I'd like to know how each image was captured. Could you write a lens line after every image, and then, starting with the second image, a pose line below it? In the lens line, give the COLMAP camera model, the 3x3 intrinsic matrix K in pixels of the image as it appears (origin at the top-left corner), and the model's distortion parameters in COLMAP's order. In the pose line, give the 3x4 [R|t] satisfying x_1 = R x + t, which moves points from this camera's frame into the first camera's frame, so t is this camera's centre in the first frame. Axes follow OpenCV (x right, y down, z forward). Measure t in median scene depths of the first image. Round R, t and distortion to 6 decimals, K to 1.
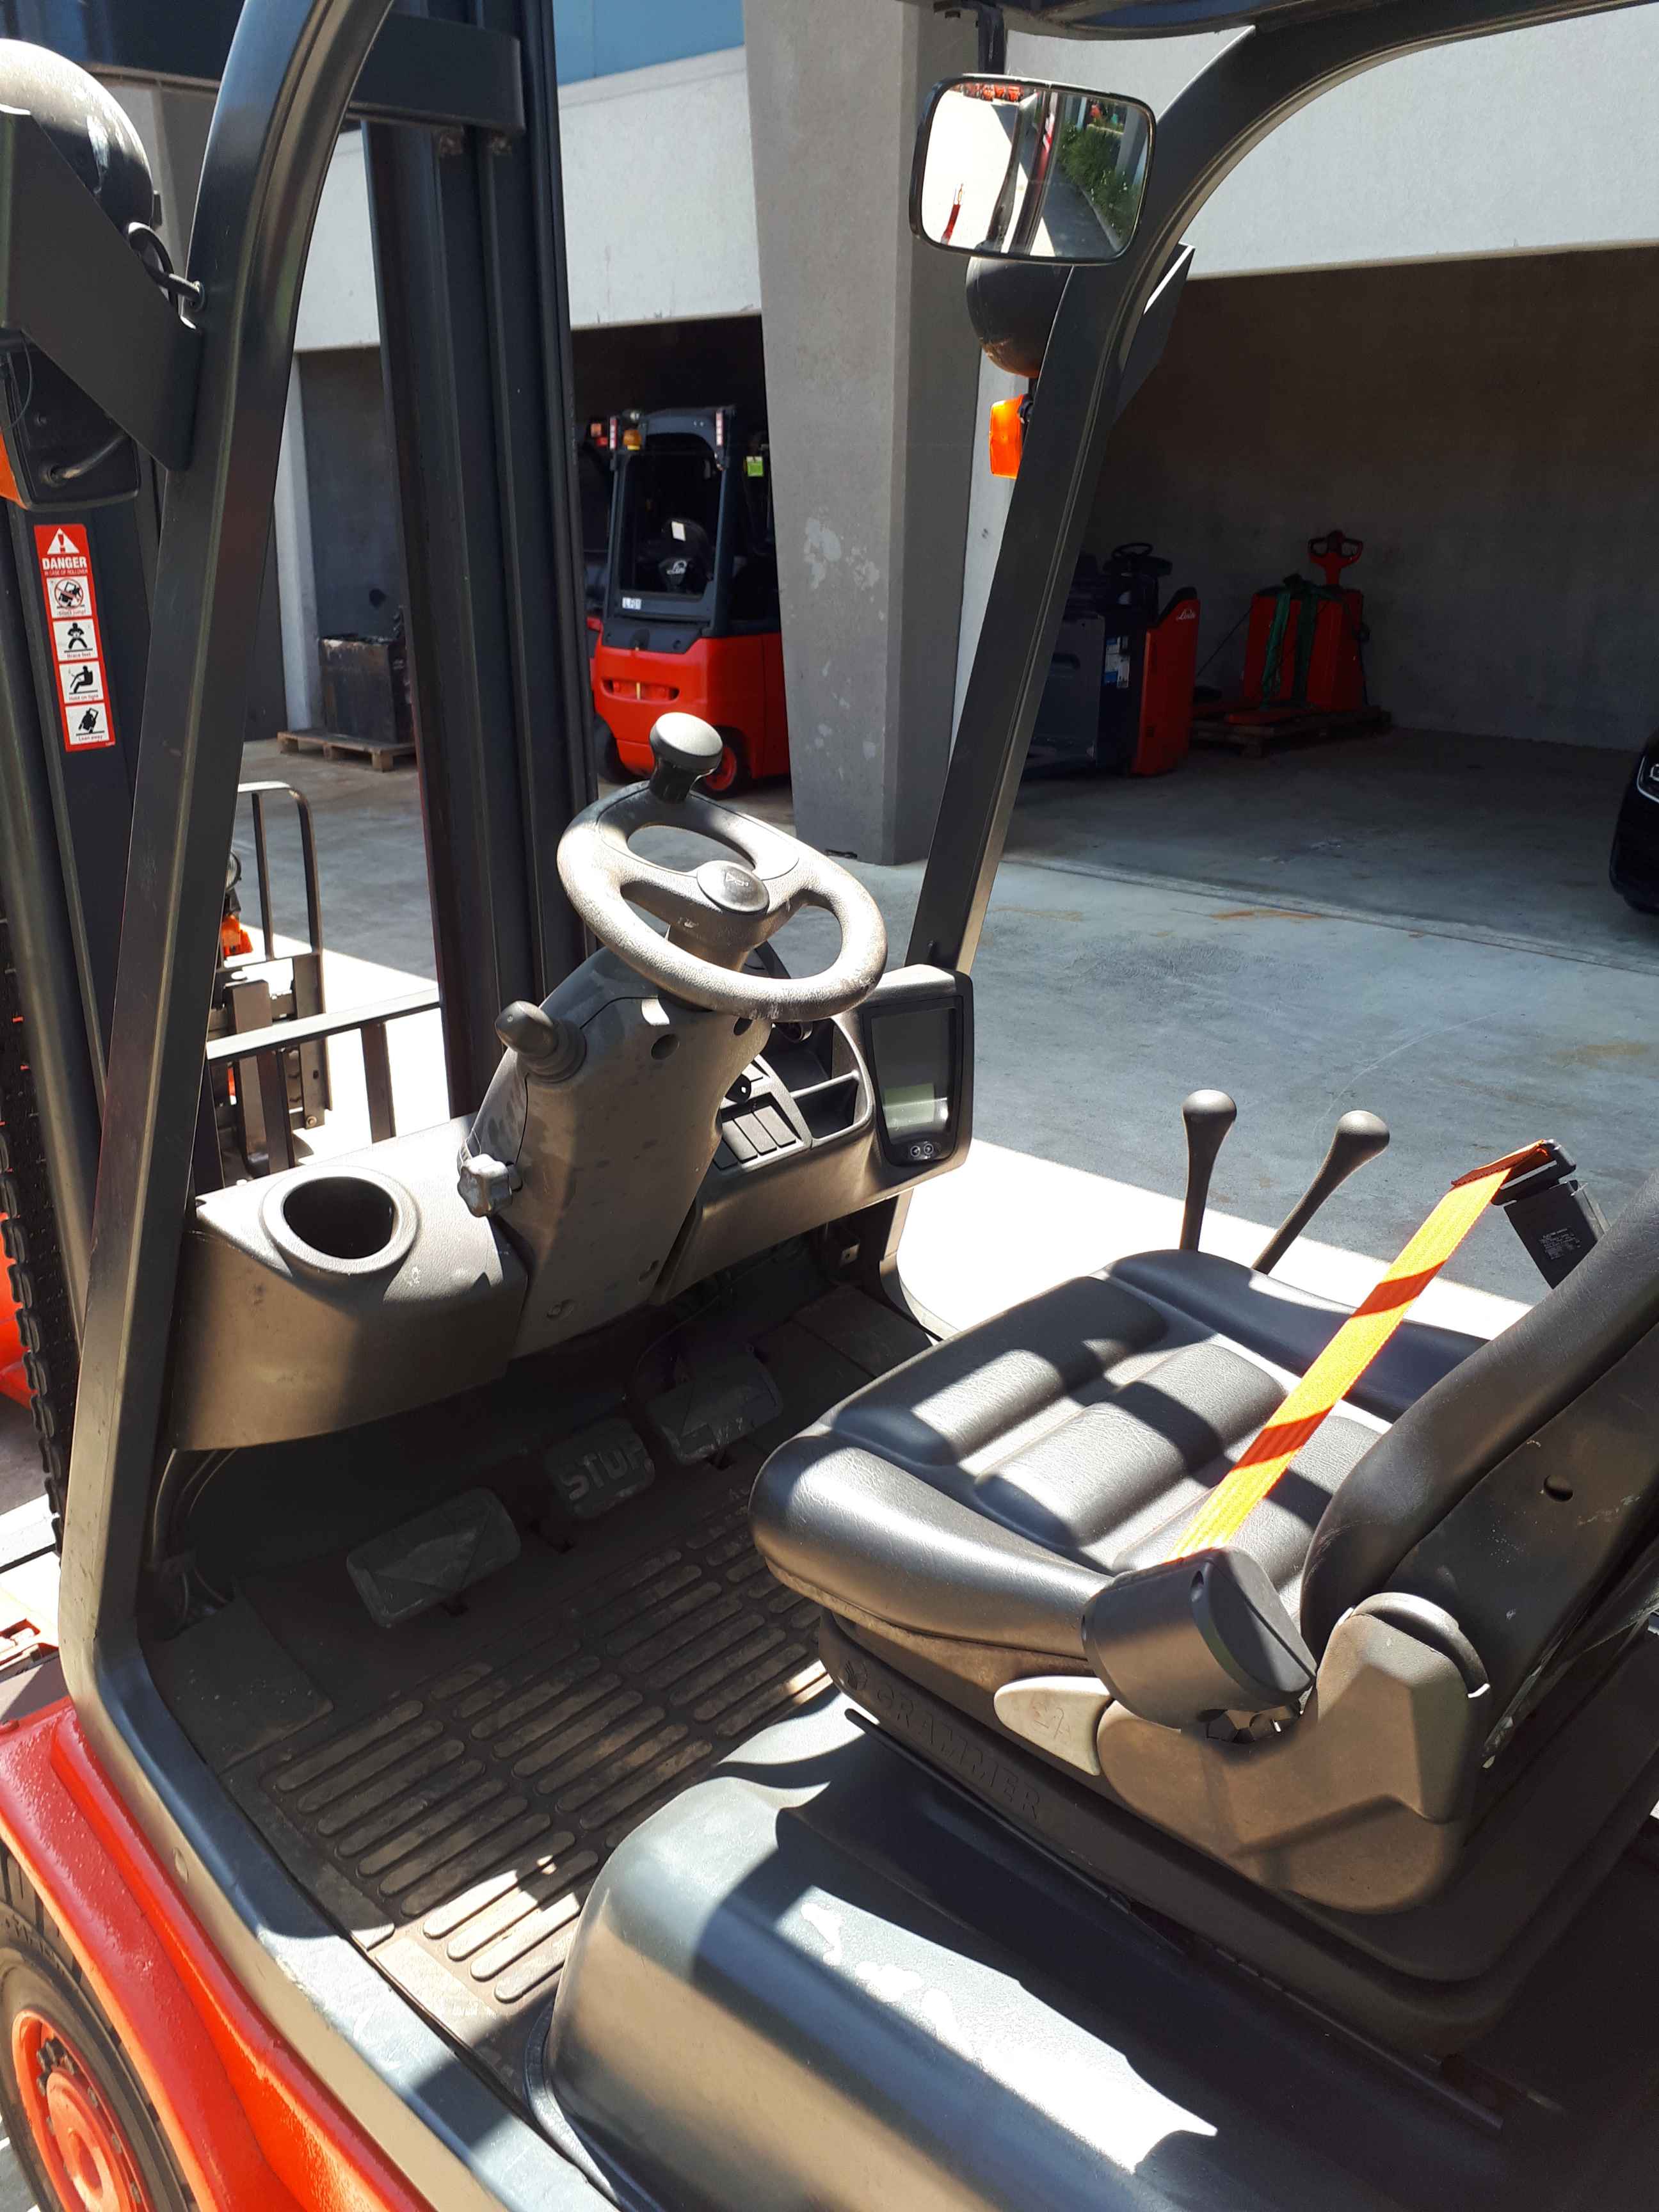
lens RADIAL K [[1746.2, 0, 829.5], [0, 1746.2, 1106.0], [0, 0, 1]] dist [0.006828, 0.001925]
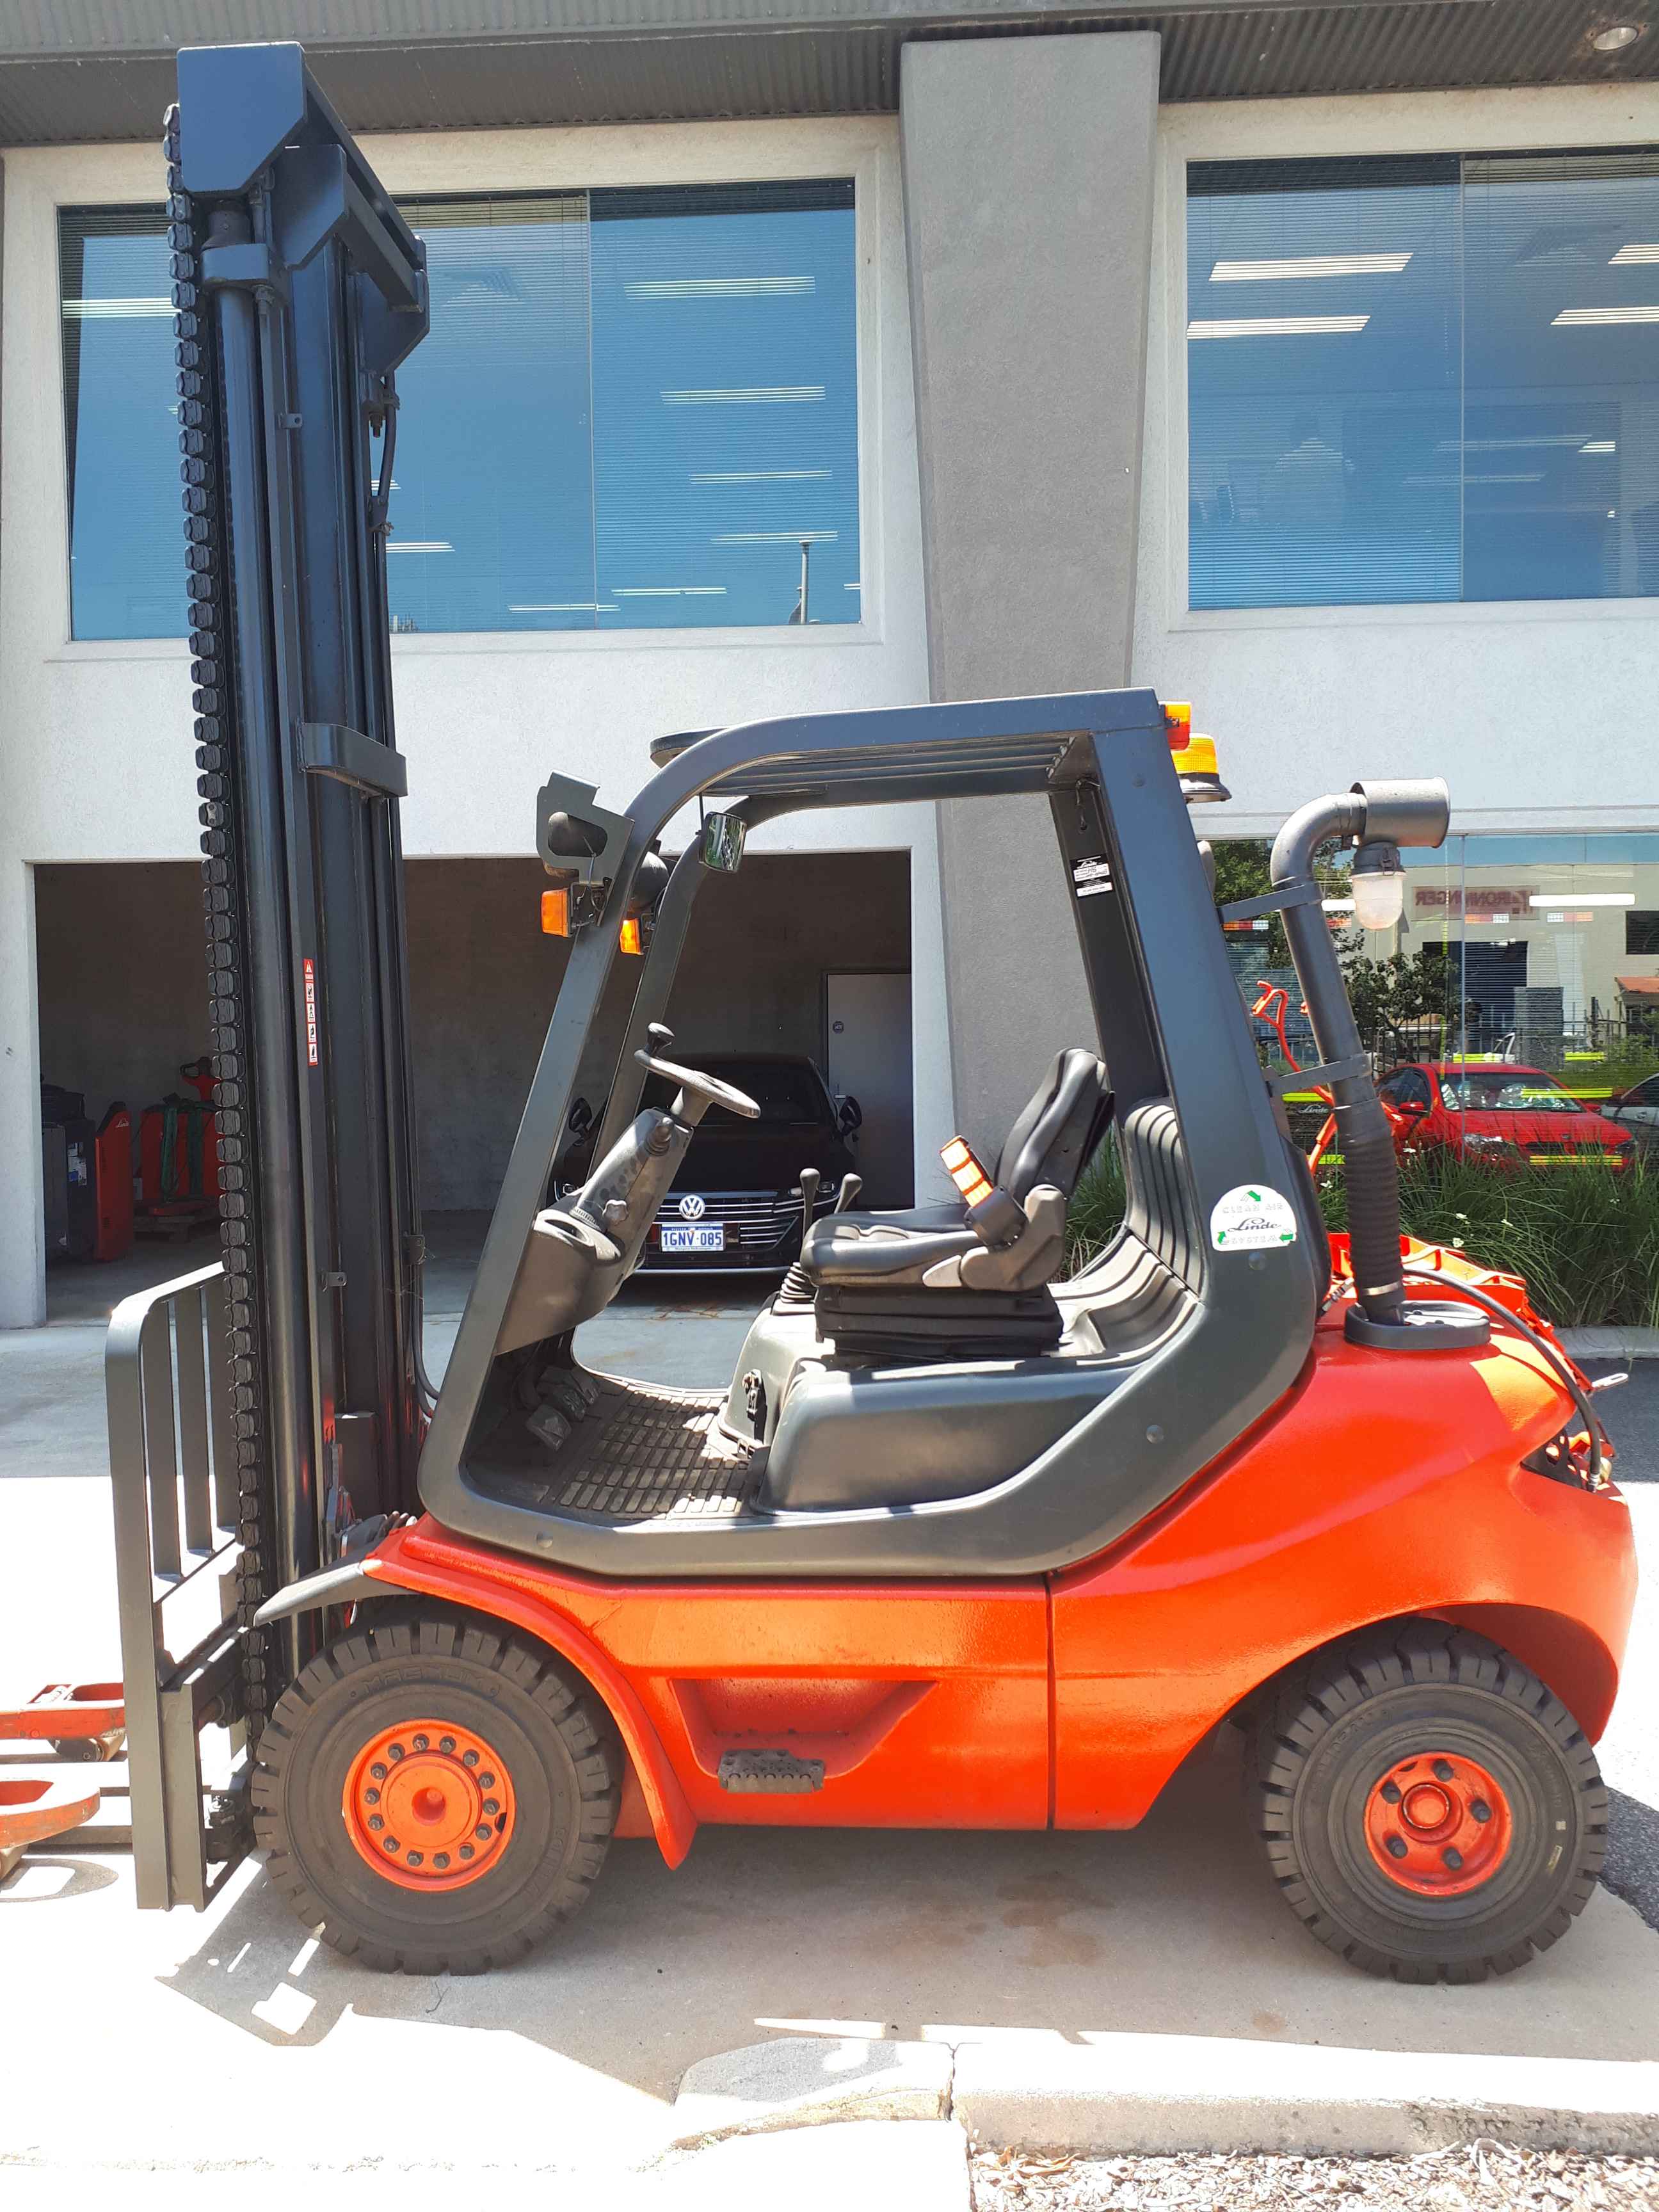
lens RADIAL K [[1746.2, 0, 829.5], [0, 1746.2, 1106.0], [0, 0, 1]] dist [0.006828, 0.001925]
pose [[0.747651, -0.043382, 0.662674, -1.416684], [0.241269, 0.947424, -0.210184, 0.437219], [-0.618714, 0.317027, 0.718809, -0.868796]]
